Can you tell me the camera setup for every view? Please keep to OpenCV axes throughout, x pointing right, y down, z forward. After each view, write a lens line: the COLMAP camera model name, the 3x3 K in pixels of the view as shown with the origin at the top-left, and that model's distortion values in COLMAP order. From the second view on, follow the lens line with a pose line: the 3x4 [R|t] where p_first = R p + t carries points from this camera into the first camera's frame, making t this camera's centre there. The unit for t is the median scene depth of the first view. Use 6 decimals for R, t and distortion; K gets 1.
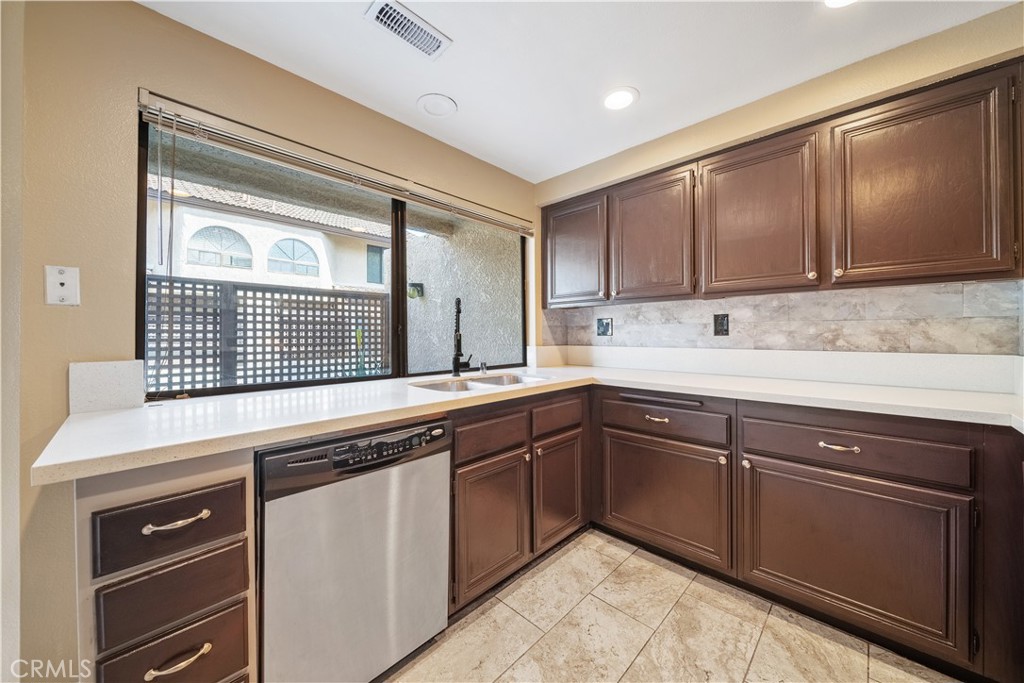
lens RADIAL K [[372.0, 0, 555.7], [0, 372.0, 335.8], [0, 0, 1]] dist [-0.002285, -0.000273]
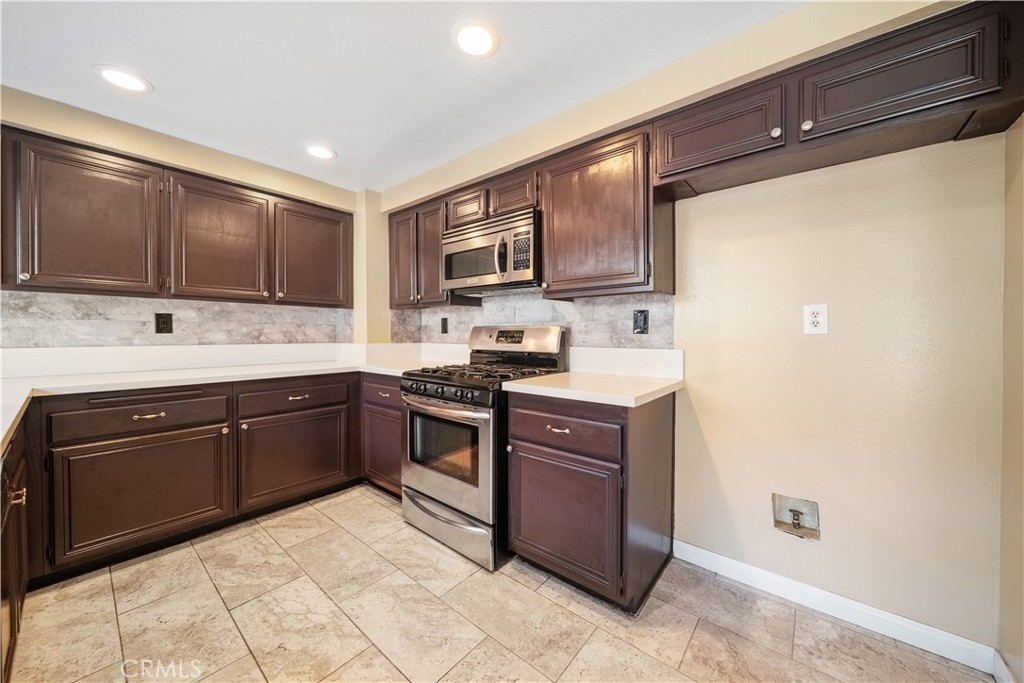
lens RADIAL K [[406.4, 0, 469.0], [0, 406.4, 339.0], [0, 0, 1]] dist [-0.002251, -0.000337]
pose [[0.034766, -0.013798, 0.999300, -0.796061], [-0.003652, 0.999896, 0.013933, -0.004516], [-0.999389, -0.004134, 0.034712, 0.094101]]
